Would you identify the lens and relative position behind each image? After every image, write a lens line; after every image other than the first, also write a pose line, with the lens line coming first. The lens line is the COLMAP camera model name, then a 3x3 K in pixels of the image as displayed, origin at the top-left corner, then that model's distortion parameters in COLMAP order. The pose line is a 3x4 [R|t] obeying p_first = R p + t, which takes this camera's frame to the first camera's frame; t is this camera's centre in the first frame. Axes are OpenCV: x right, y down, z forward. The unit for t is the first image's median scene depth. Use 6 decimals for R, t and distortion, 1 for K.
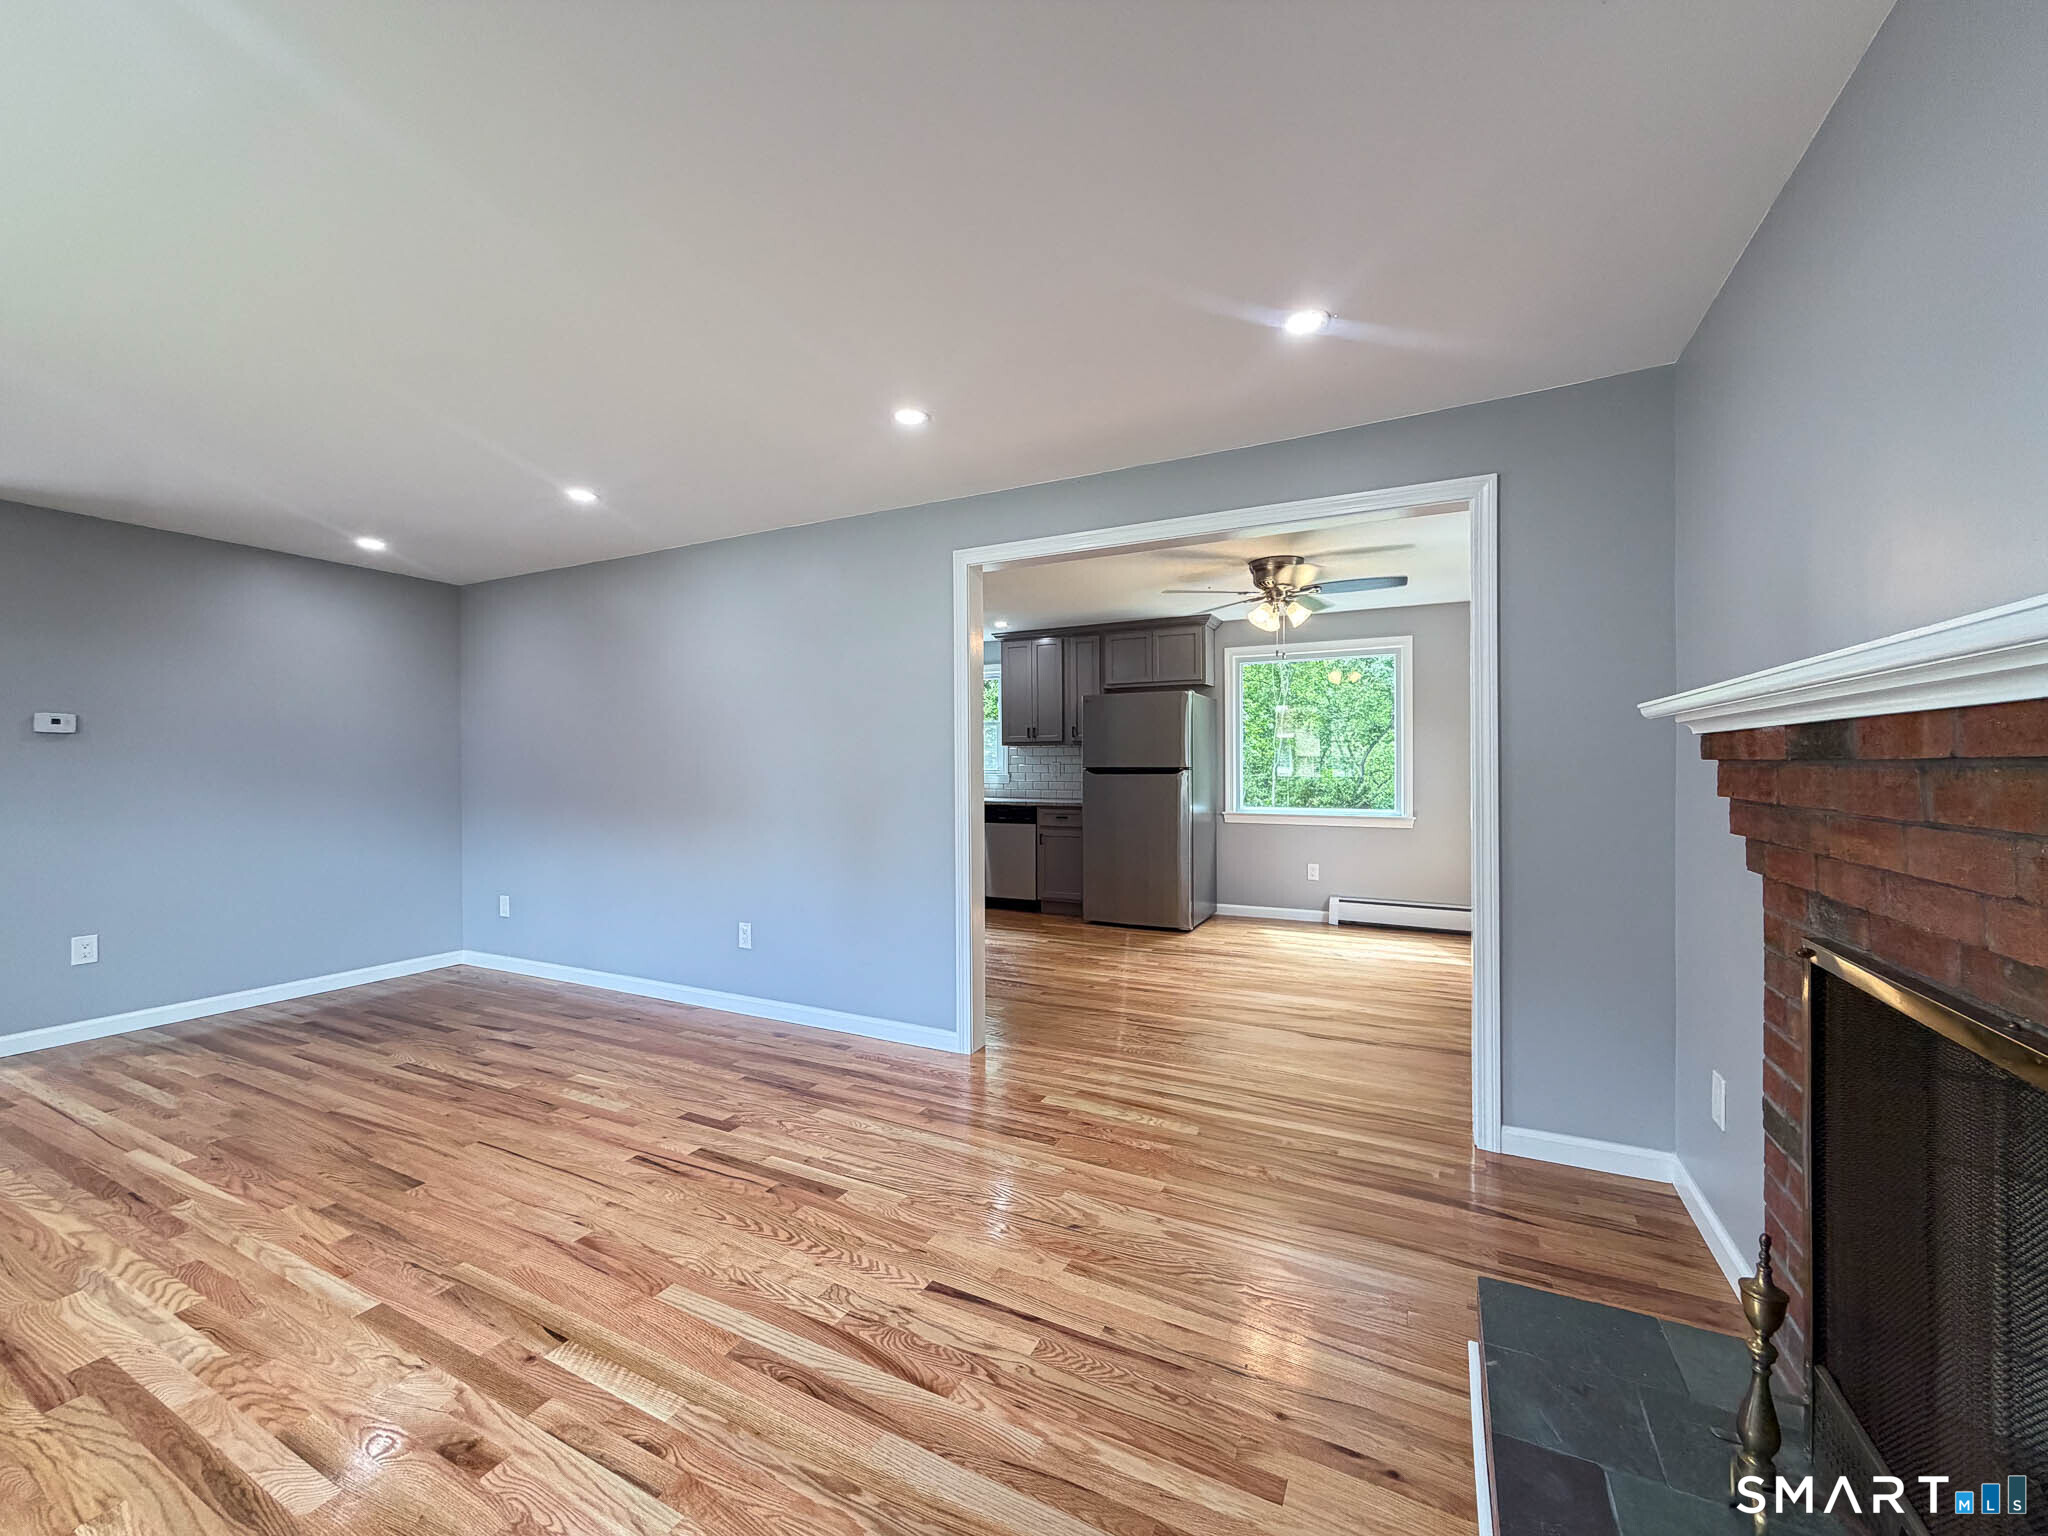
lens RADIAL K [[816.8, 0, 1014.9], [0, 816.8, 767.9], [0, 0, 1]] dist [0.000986, -0.000125]
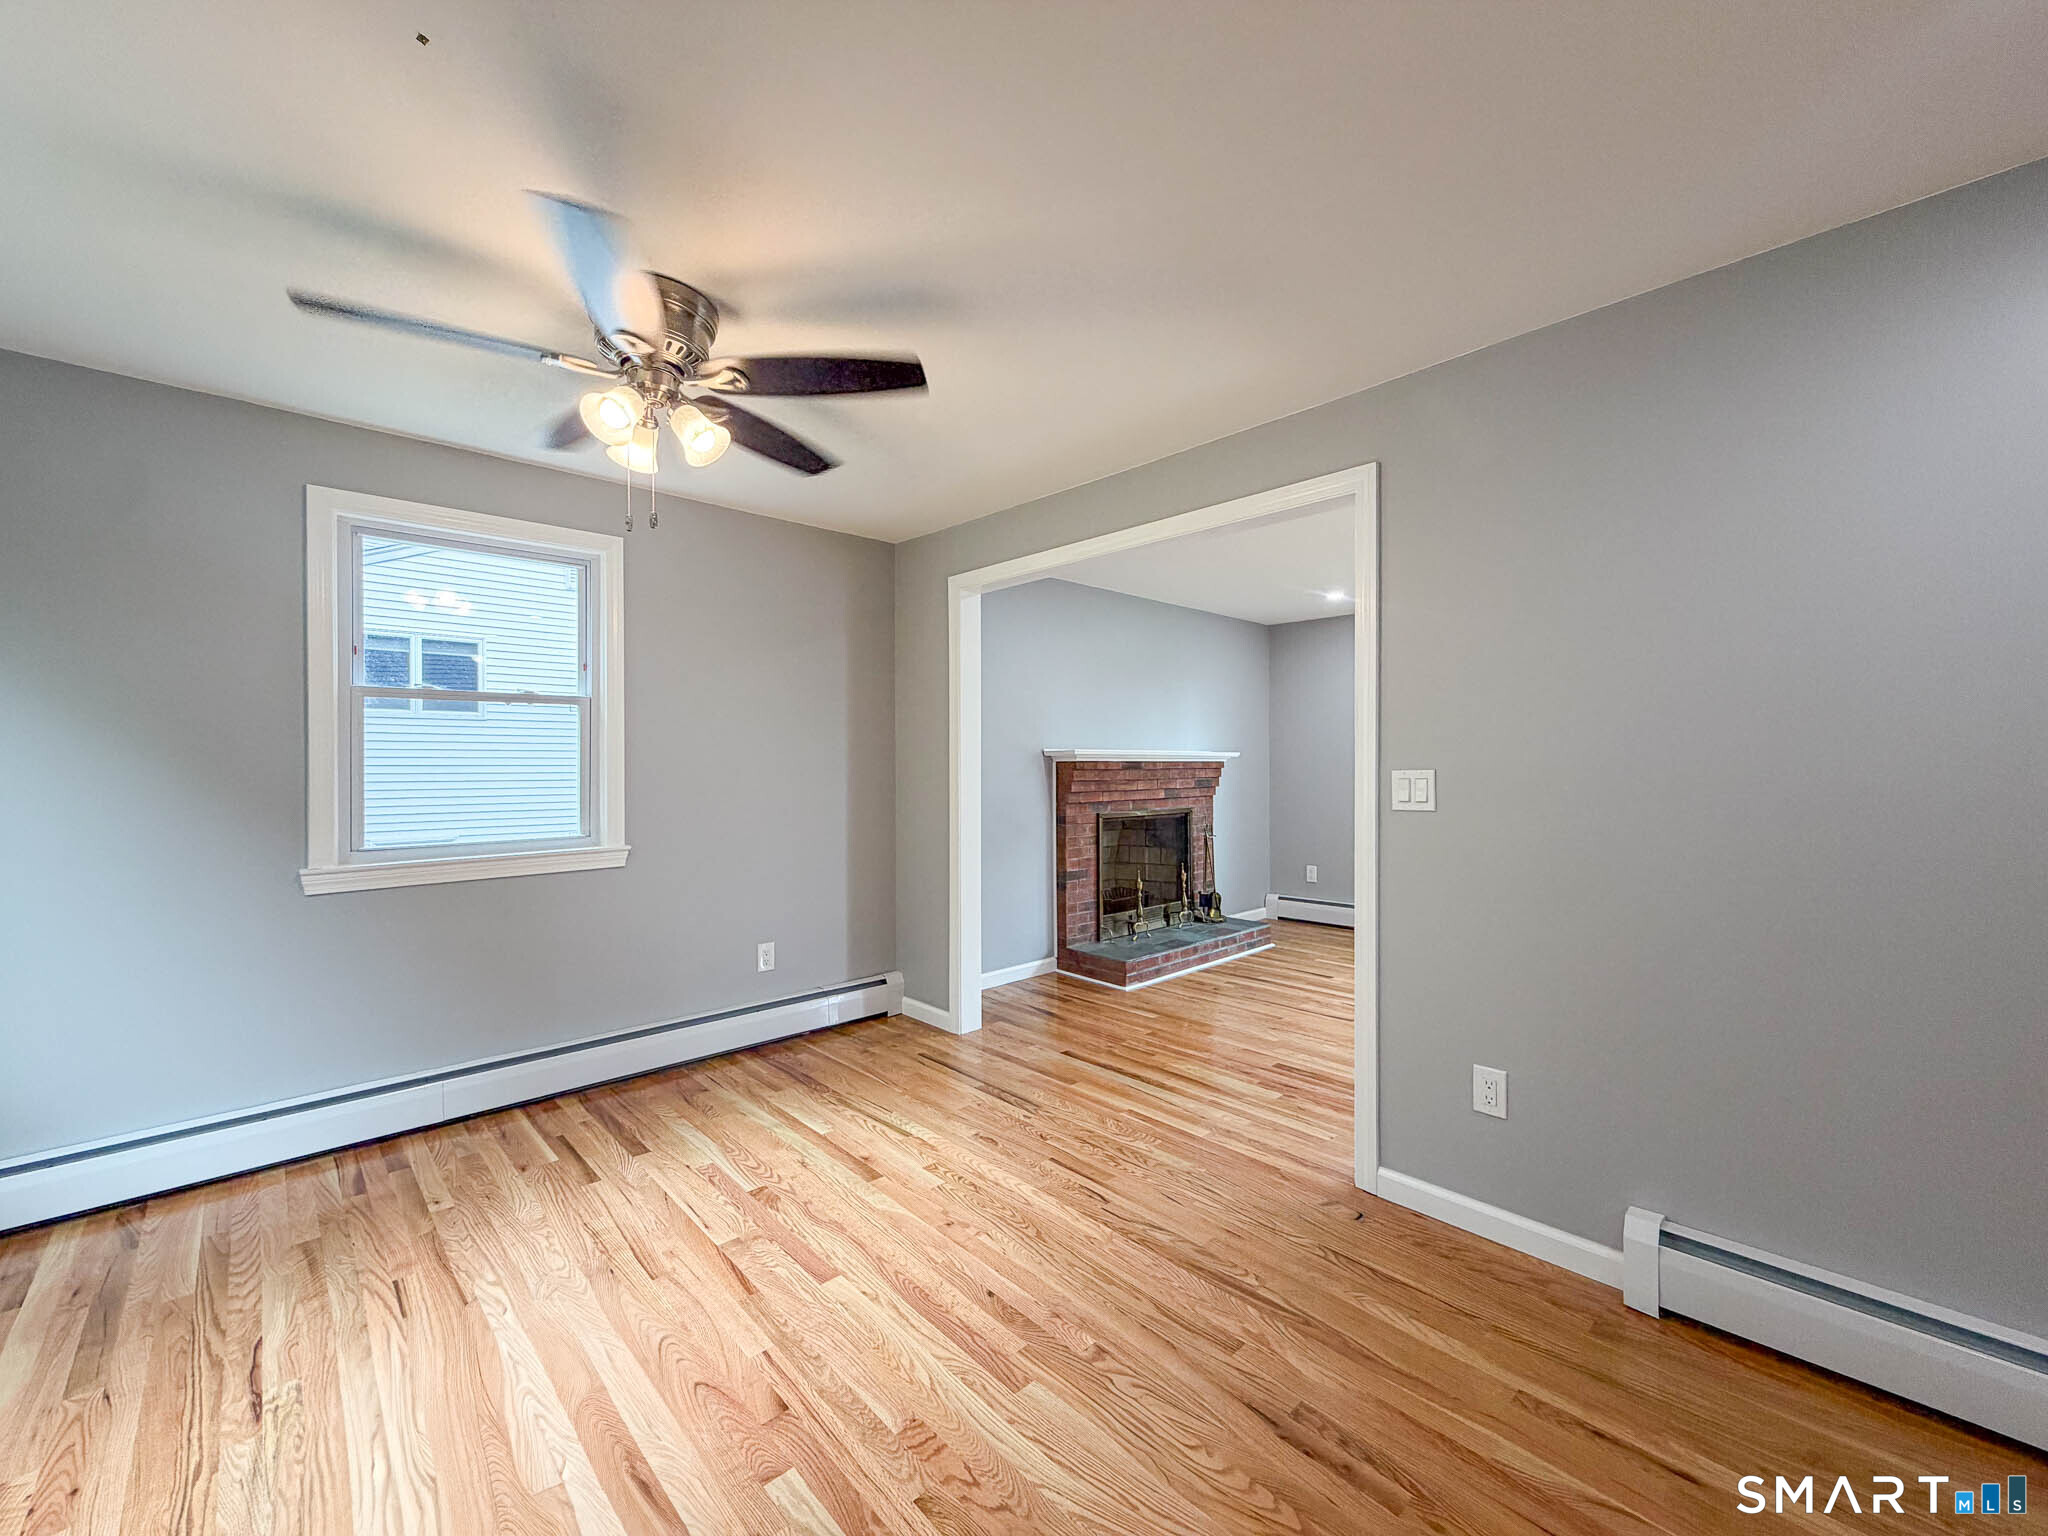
lens RADIAL K [[816.8, 0, 1014.9], [0, 816.8, 767.9], [0, 0, 1]] dist [0.000986, -0.000125]
pose [[-0.940424, 0.005928, 0.339951, -0.003647], [0.008323, 0.999950, 0.005586, -0.017923], [-0.339901, 0.008082, -0.940427, 2.098740]]
